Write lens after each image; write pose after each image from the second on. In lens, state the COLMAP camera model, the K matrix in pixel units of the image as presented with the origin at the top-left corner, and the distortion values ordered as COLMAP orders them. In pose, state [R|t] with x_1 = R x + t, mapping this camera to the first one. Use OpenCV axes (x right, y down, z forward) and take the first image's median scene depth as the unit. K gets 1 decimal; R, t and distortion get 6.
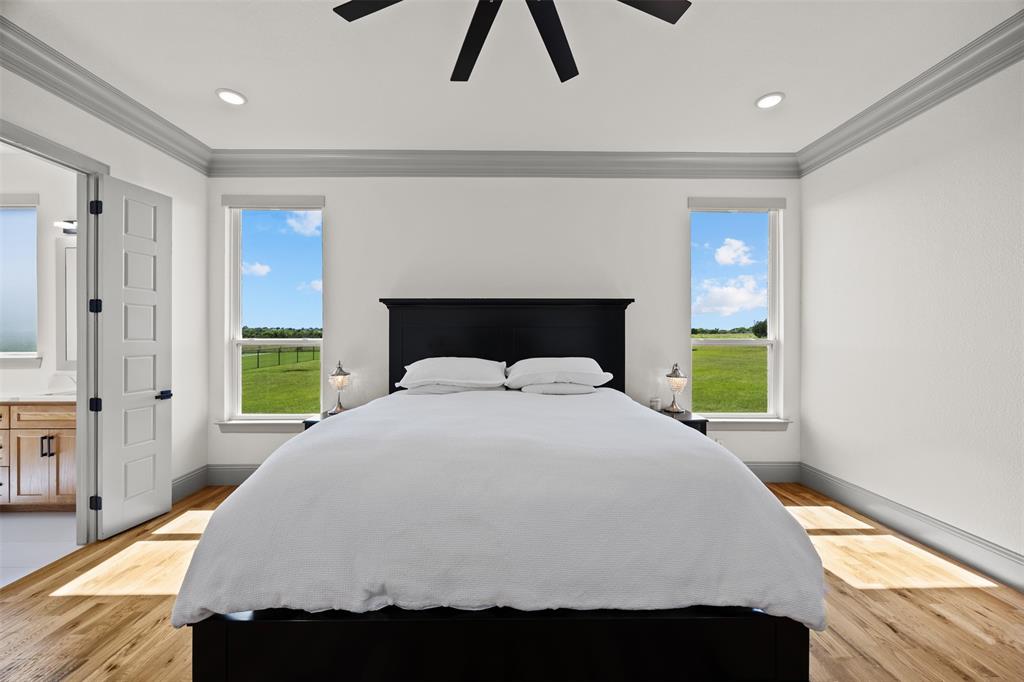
lens RADIAL K [[395.3, 0, 514.1], [0, 395.3, 337.8], [0, 0, 1]] dist [-0.002988, -0.000248]
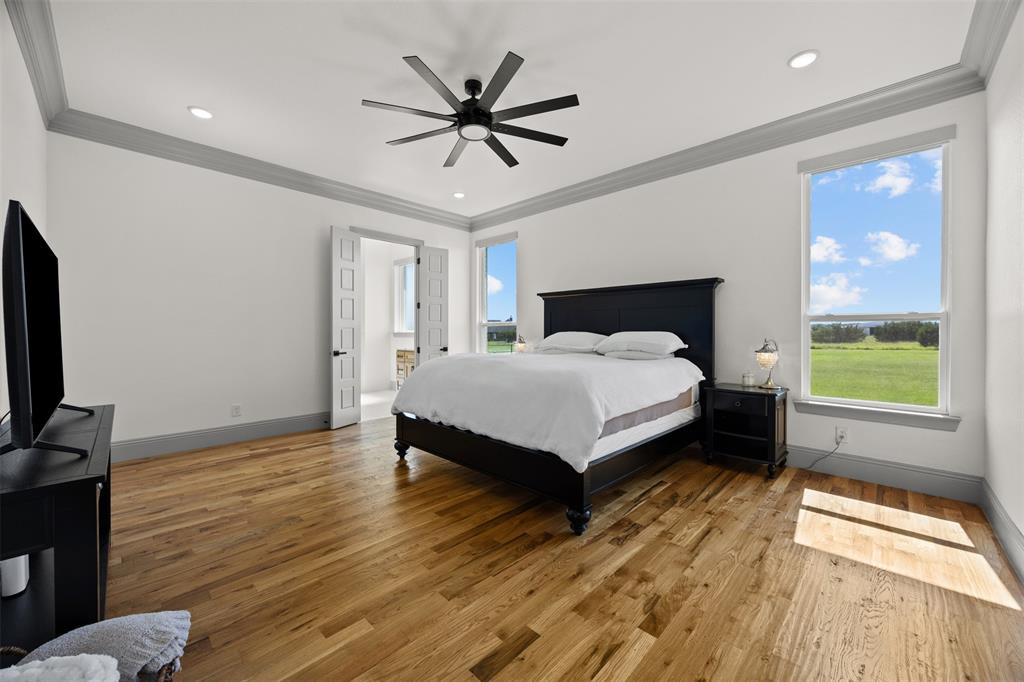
lens RADIAL K [[395.3, 0, 509.1], [0, 395.3, 340.3], [0, 0, 1]] dist [-0.002988, -0.000248]
pose [[0.701092, 0.015877, -0.712894, 0.728924], [-0.006818, 0.999856, 0.015563, 0.063684], [0.713038, -0.006050, 0.701099, -0.163221]]
